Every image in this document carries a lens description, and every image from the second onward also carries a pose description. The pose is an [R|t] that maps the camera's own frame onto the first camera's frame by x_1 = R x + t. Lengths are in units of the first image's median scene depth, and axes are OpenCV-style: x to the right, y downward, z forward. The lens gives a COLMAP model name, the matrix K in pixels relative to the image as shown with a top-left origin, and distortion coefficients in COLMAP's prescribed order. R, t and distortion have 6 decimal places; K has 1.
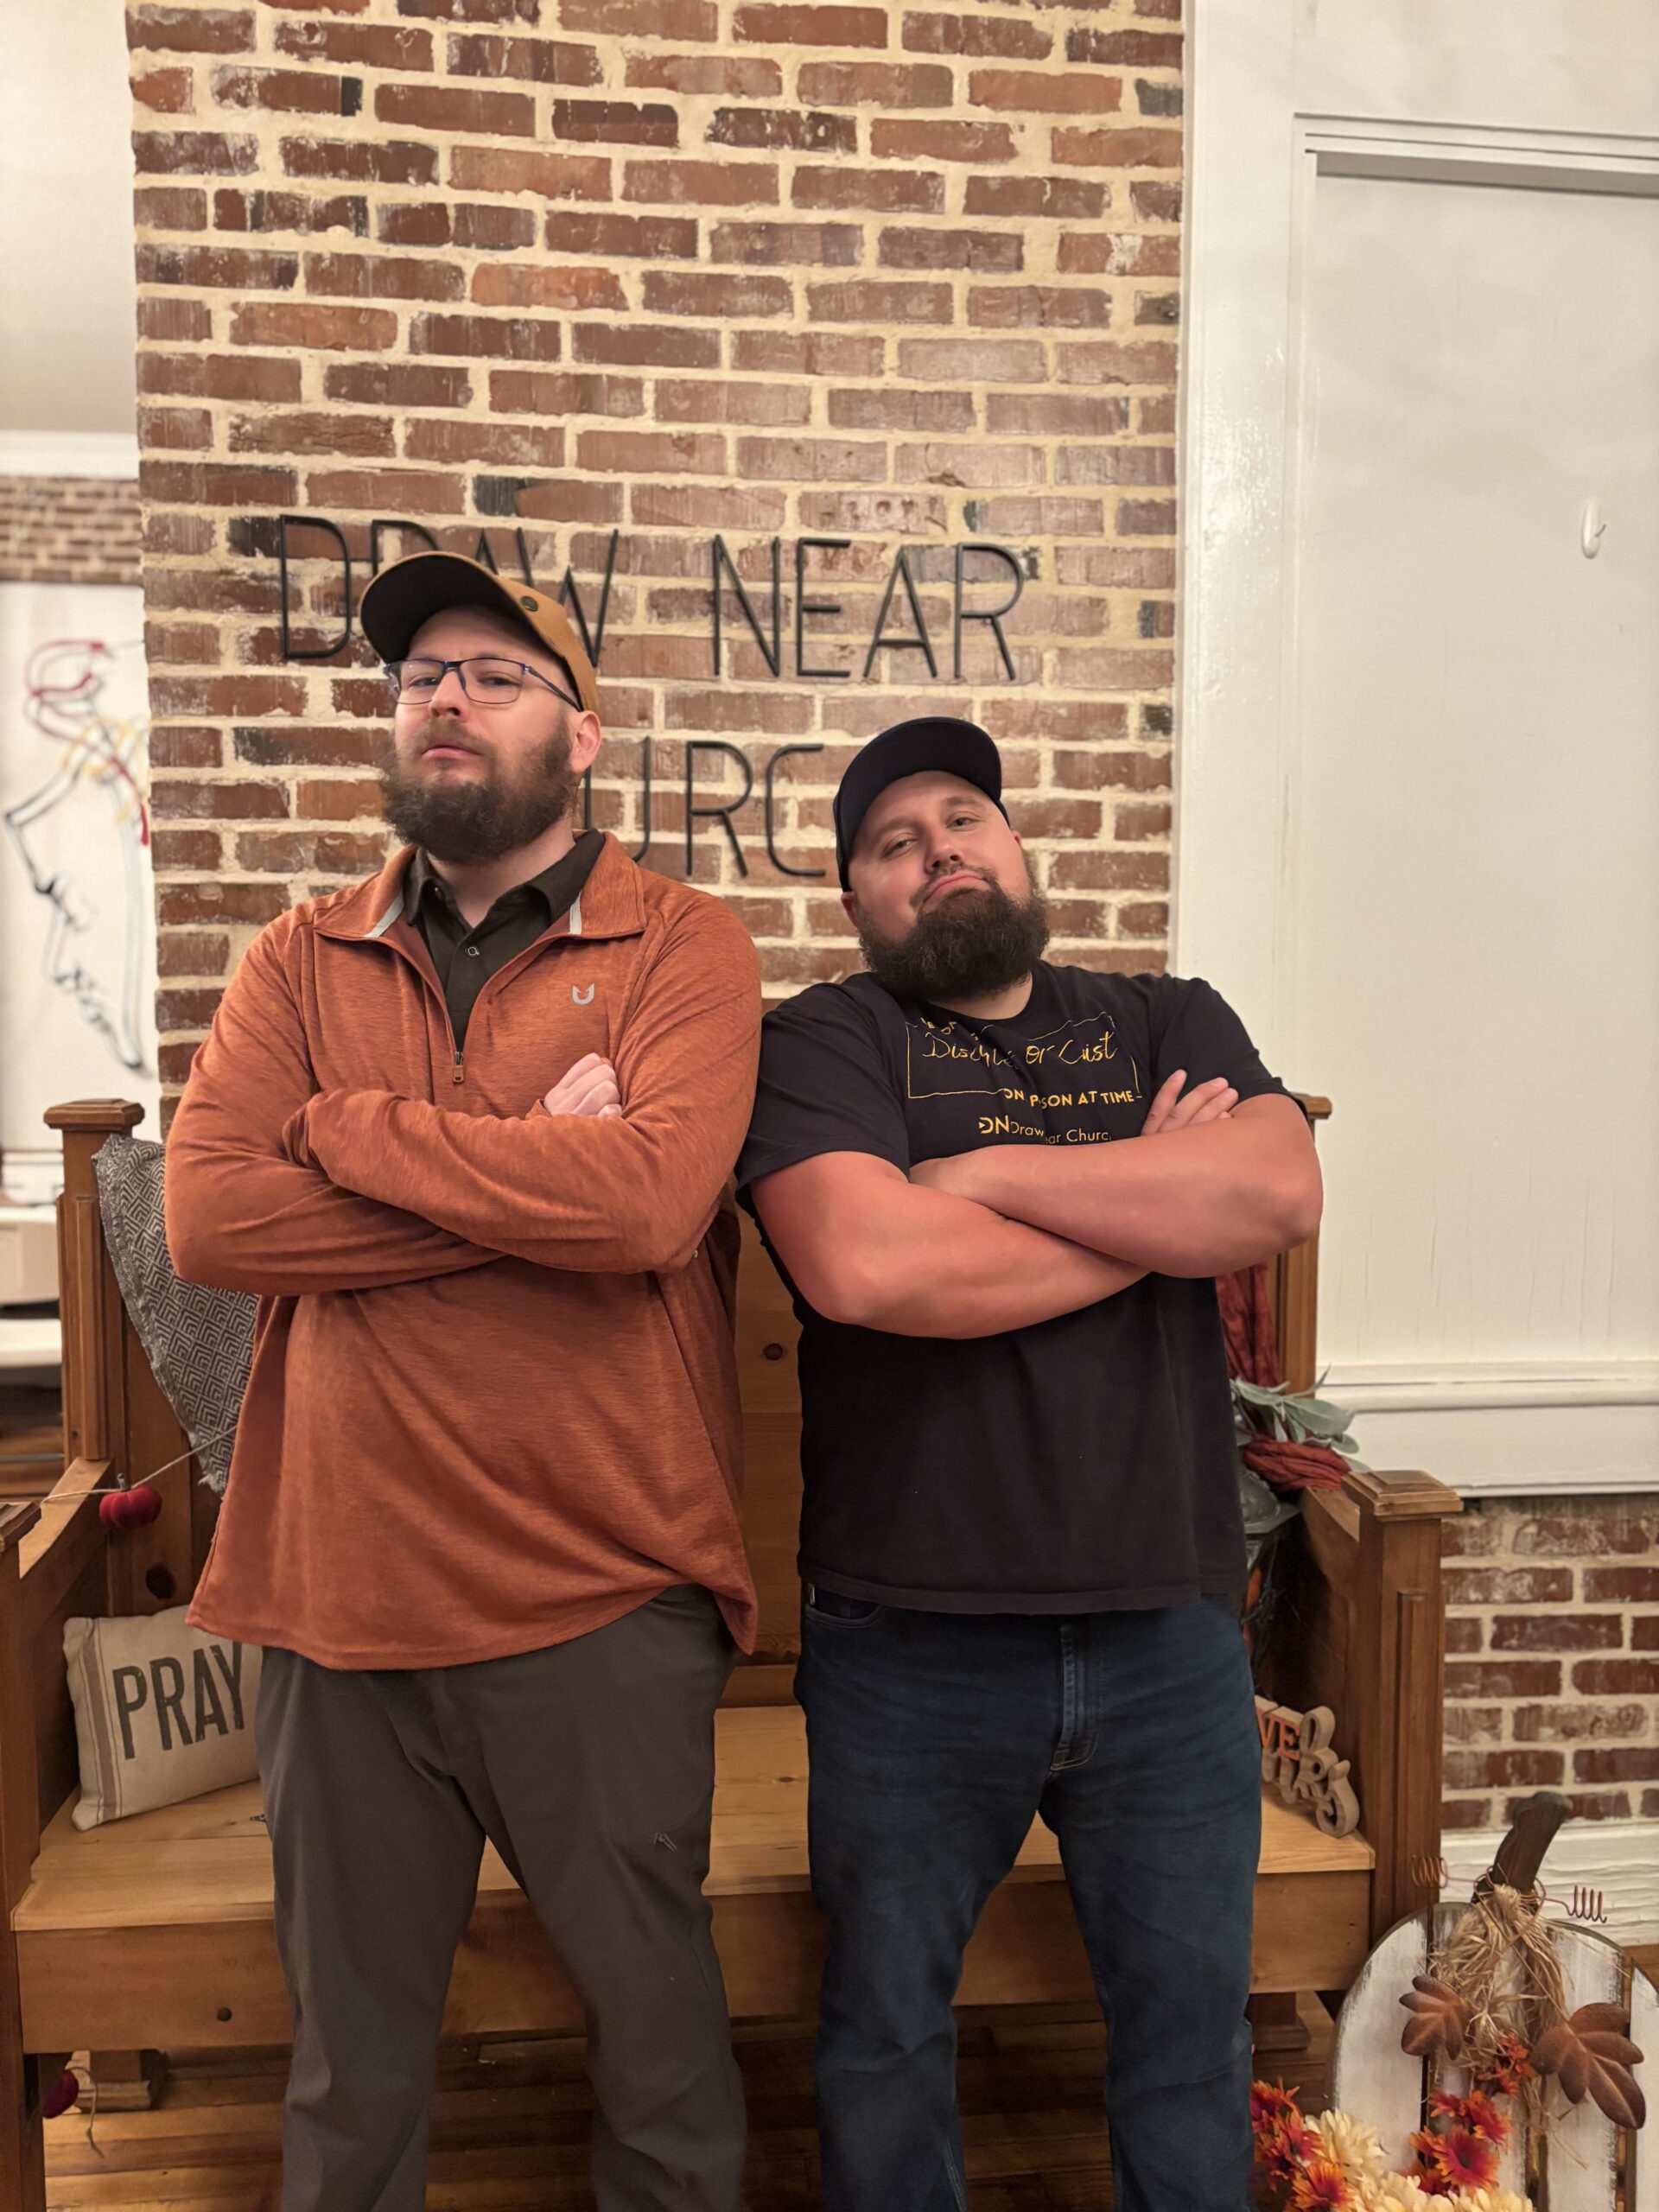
lens RADIAL K [[1670.4, 0, 829.5], [0, 1670.4, 1106.0], [0, 0, 1]] dist [0.049117, -0.001207]
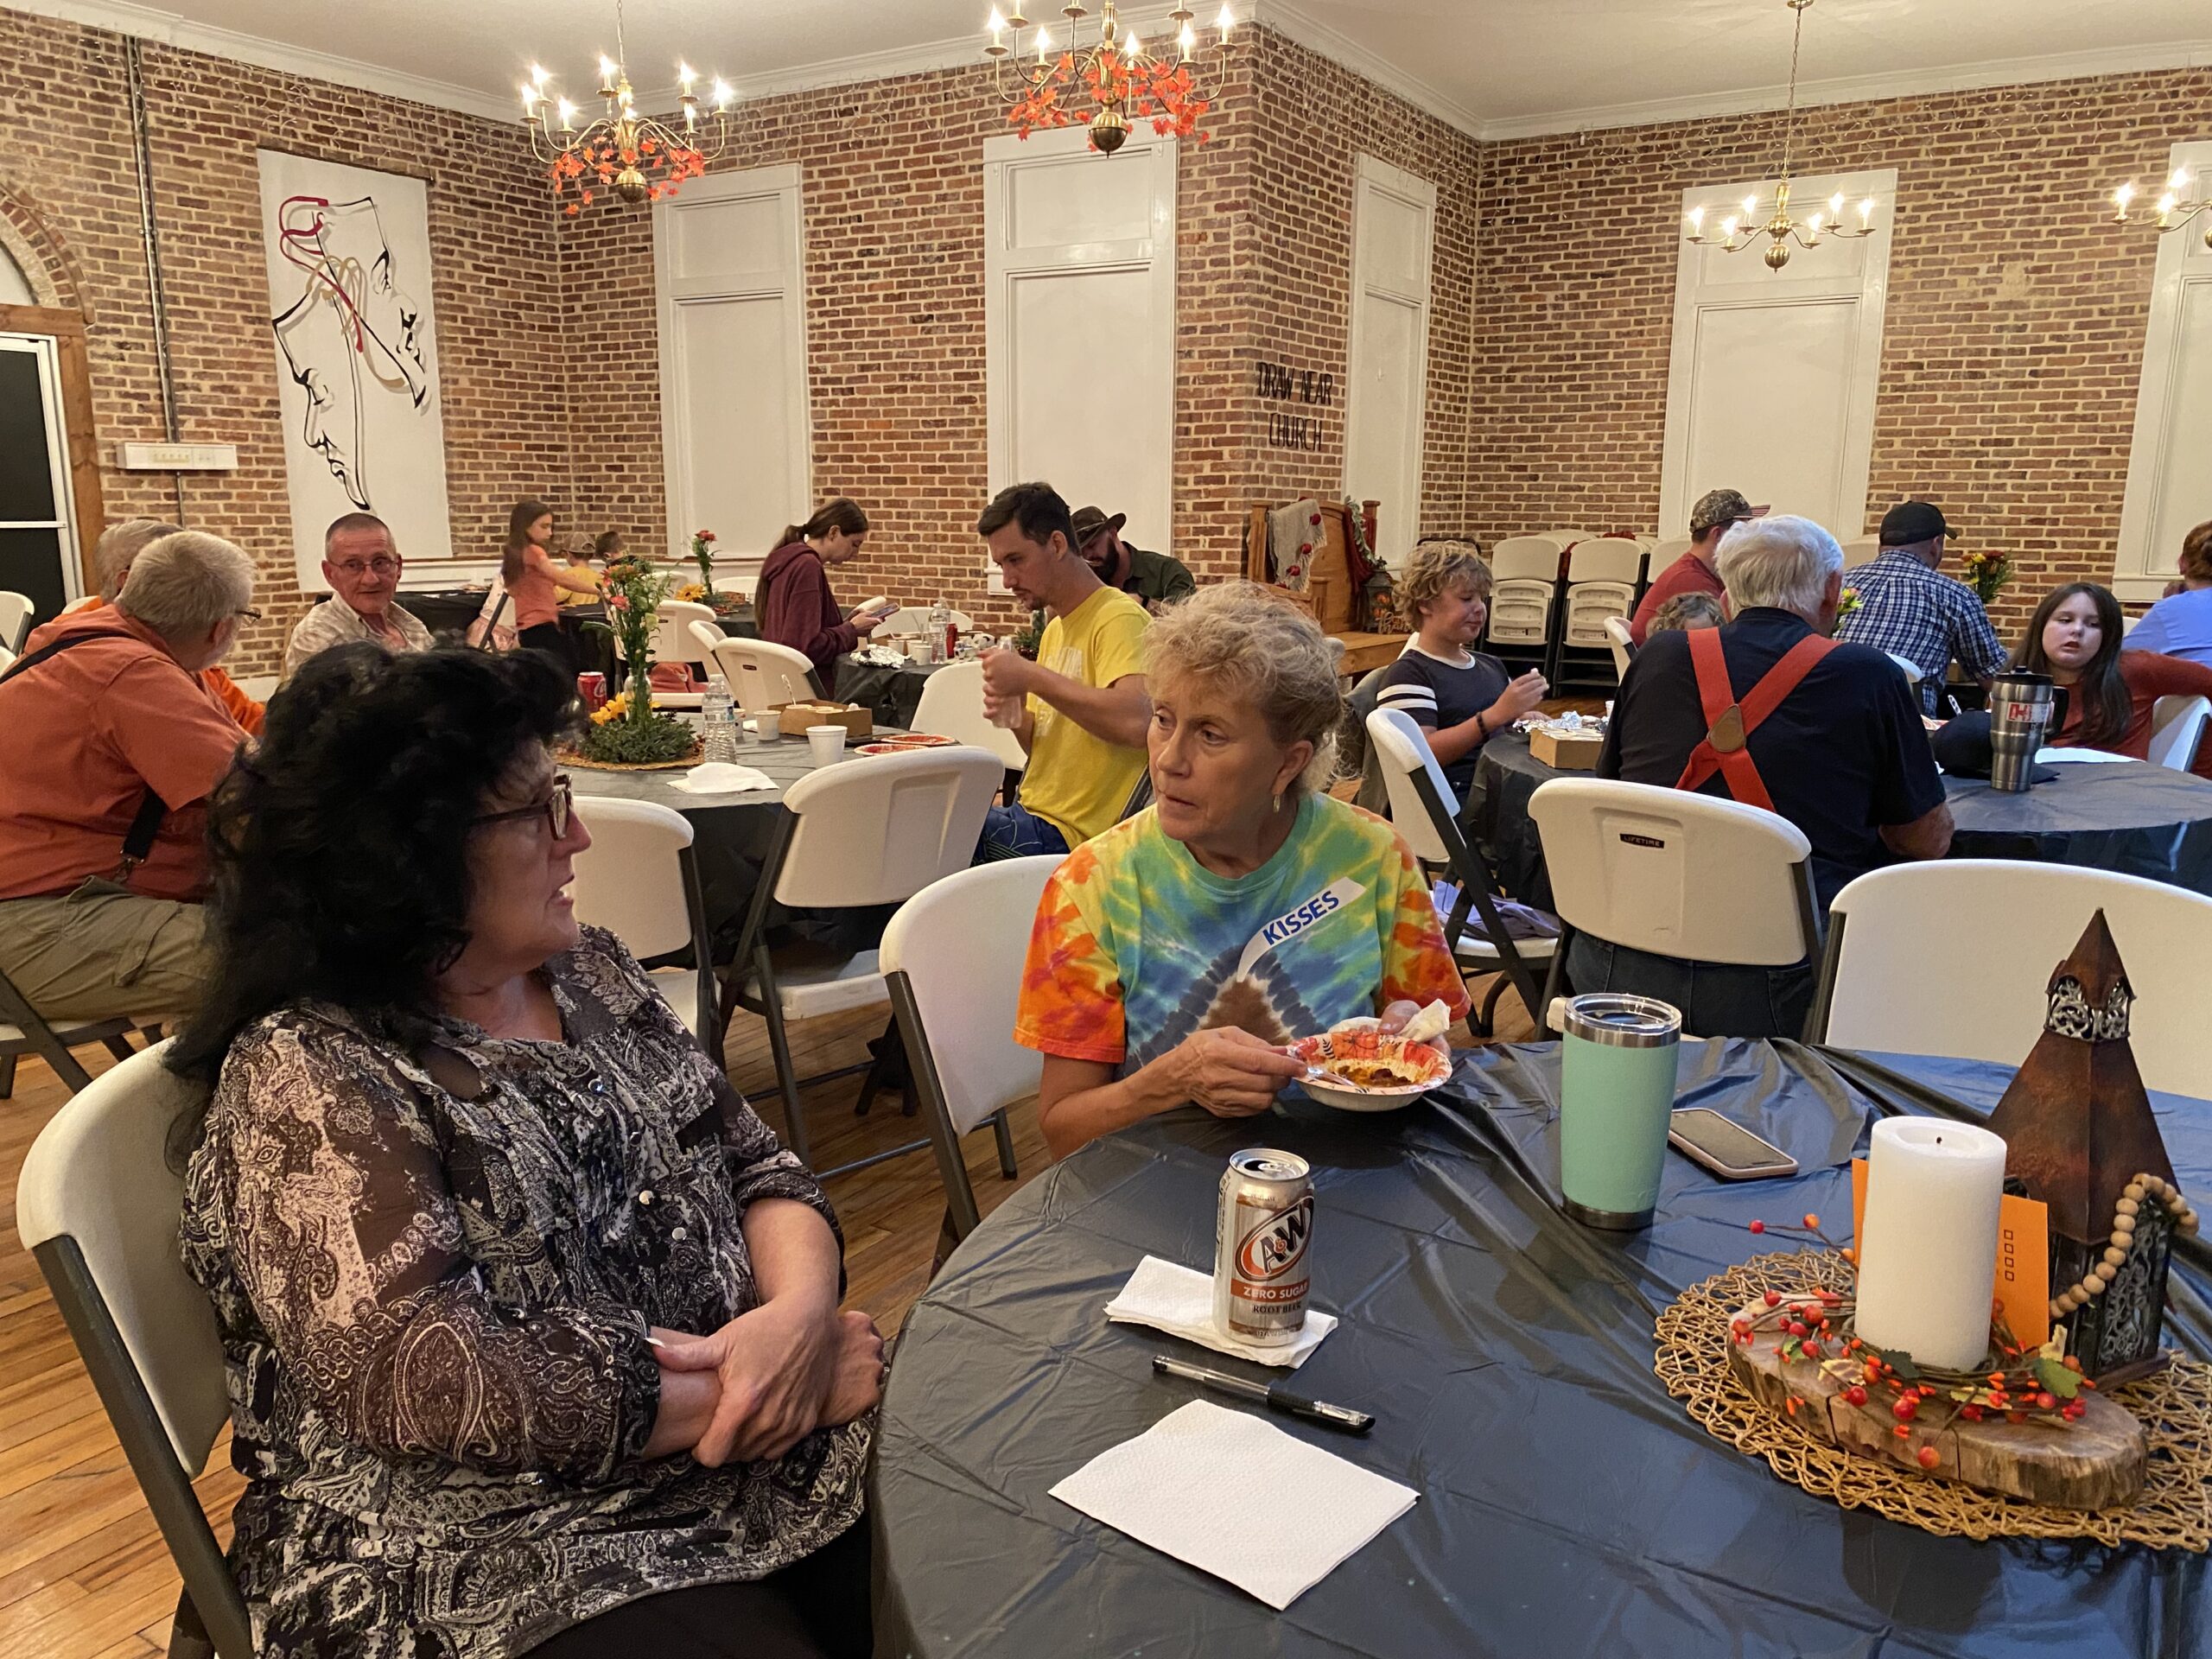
lens RADIAL K [[1654.8, 0, 1106.0], [0, 1654.8, 829.5], [0, 0, 1]] dist [0.023501, -0.041017]
pose [[0.612564, -0.148493, 0.776347, -3.820501], [0.030110, 0.985866, 0.164811, 0.108694], [-0.789847, -0.077582, 0.608377, -1.272262]]
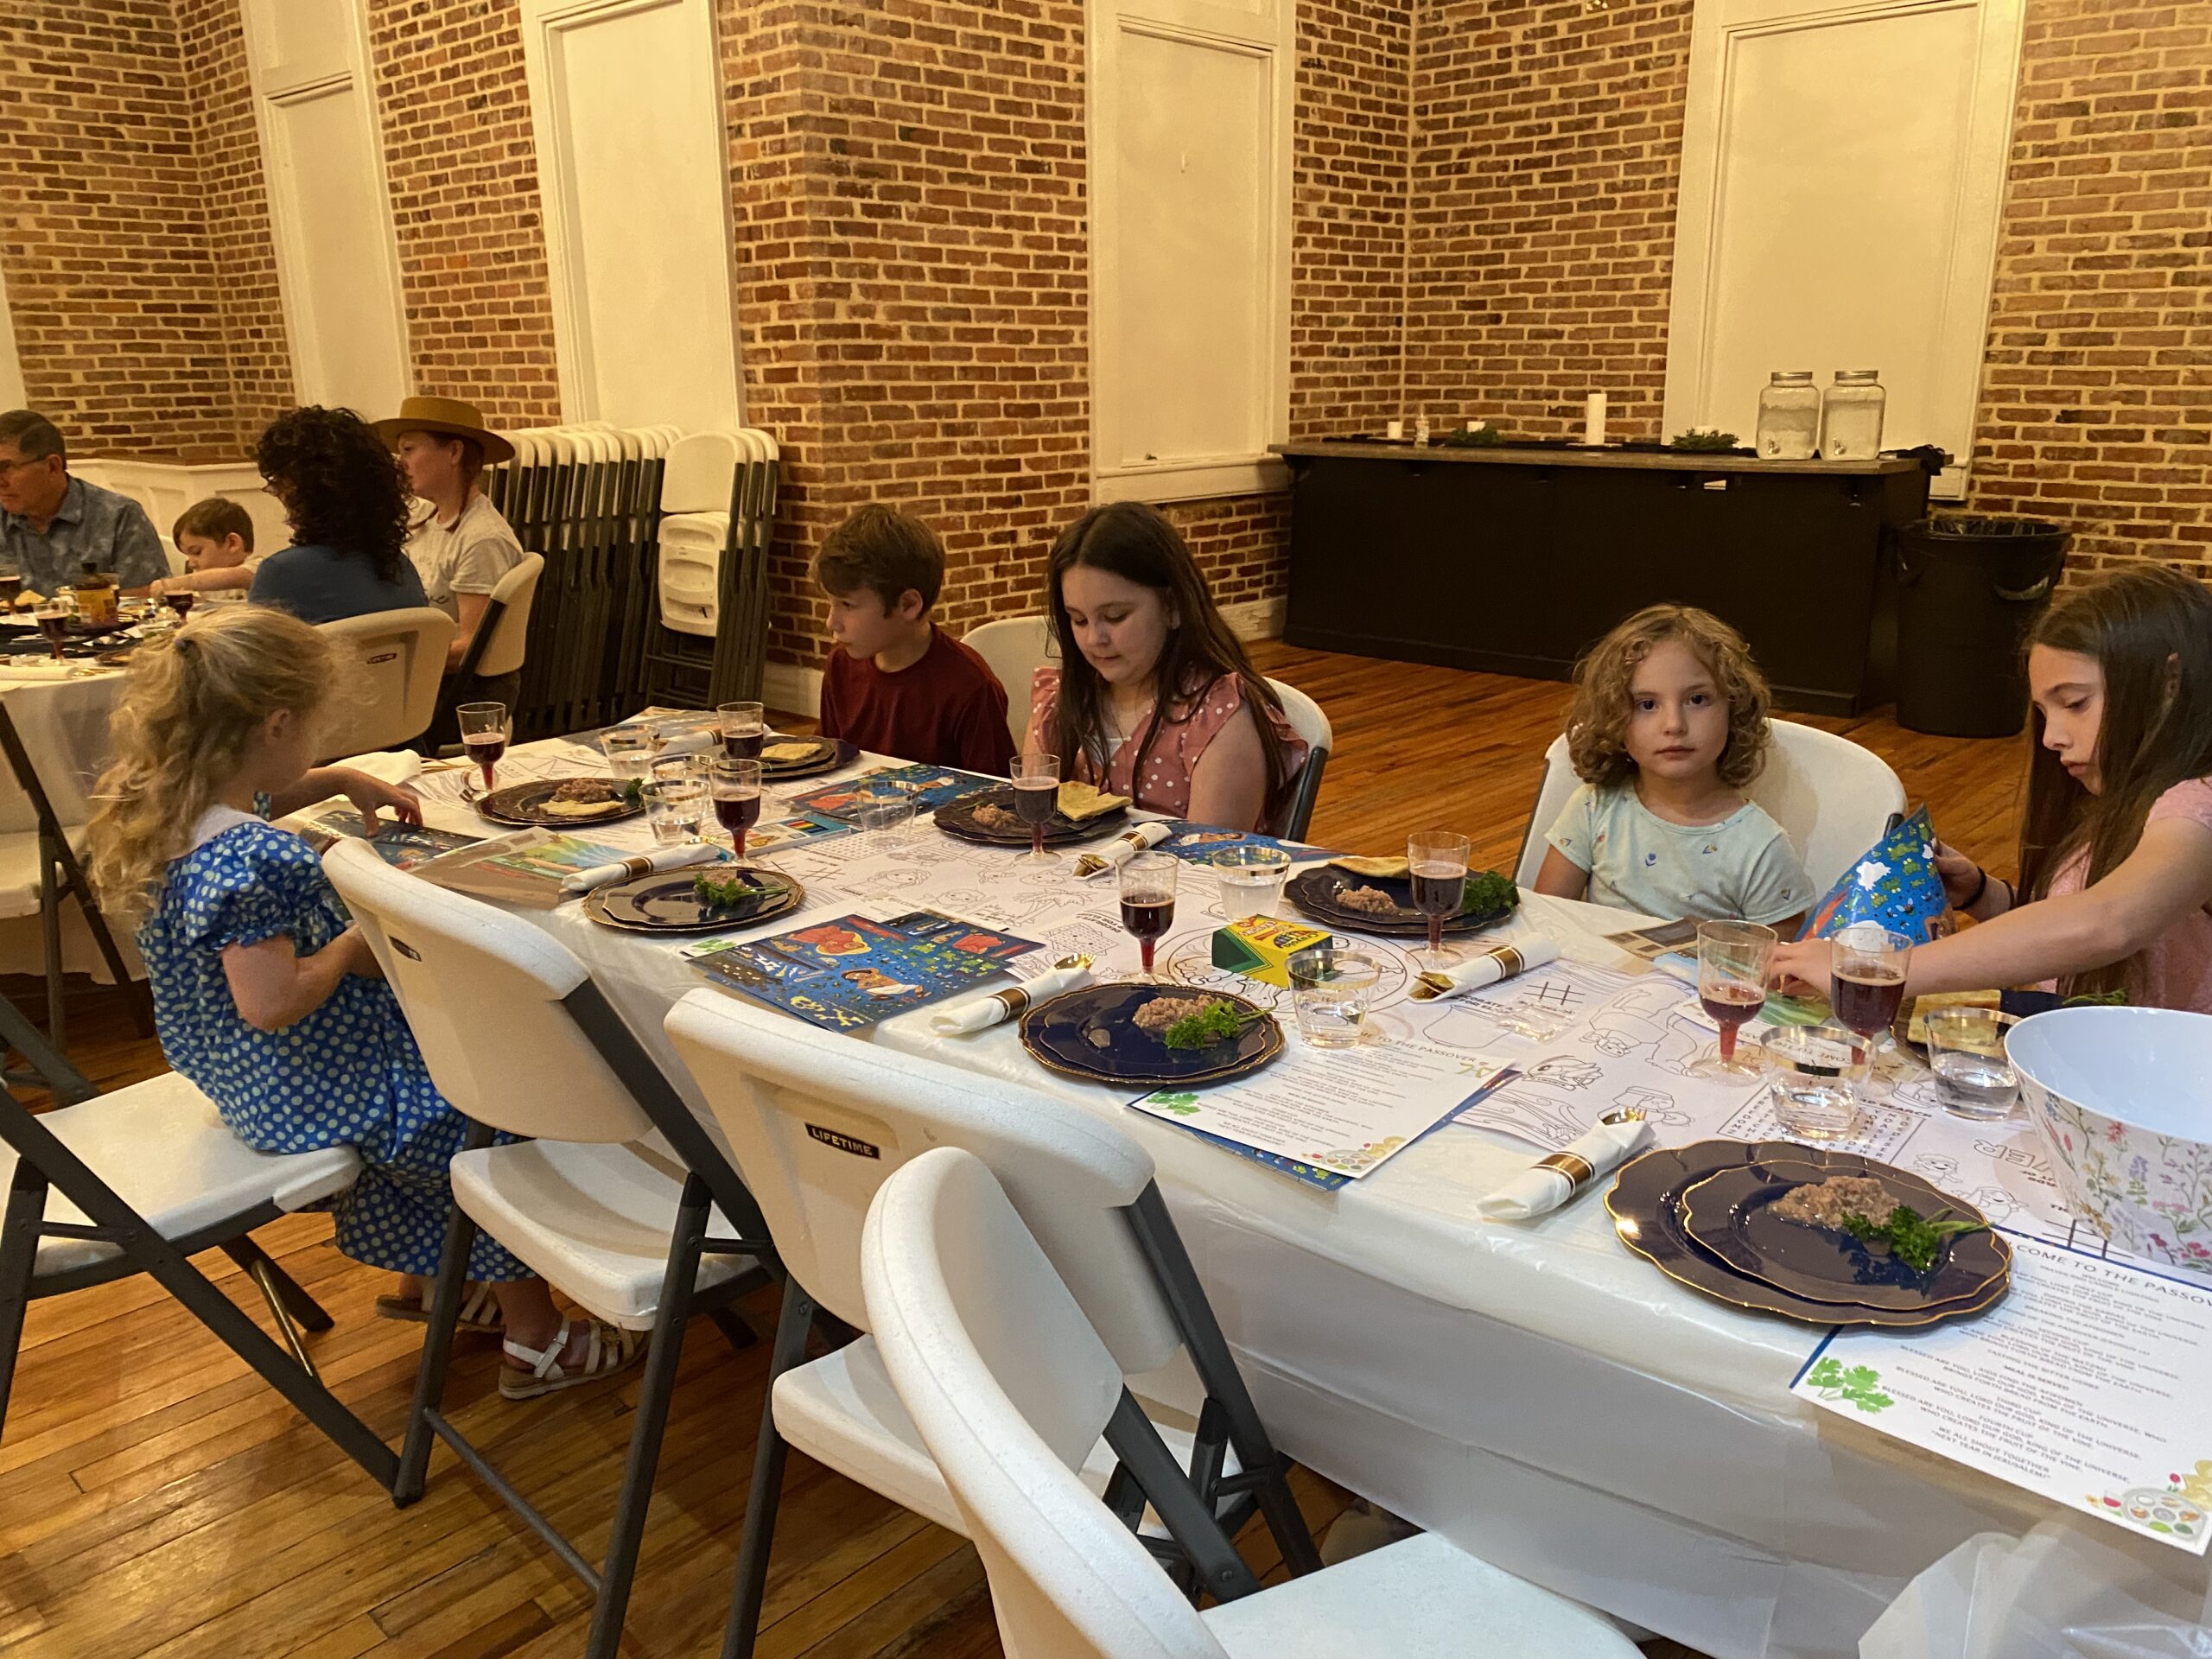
lens RADIAL K [[1696.4, 0, 1128.4], [0, 1696.4, 827.1], [0, 0, 1]] dist [0.000428, 0.003534]
pose [[0.757943, -0.179866, 0.627033, -1.767402], [0.040681, 0.972396, 0.229761, 0.103891], [-0.651051, -0.148638, 0.744339, -1.369857]]
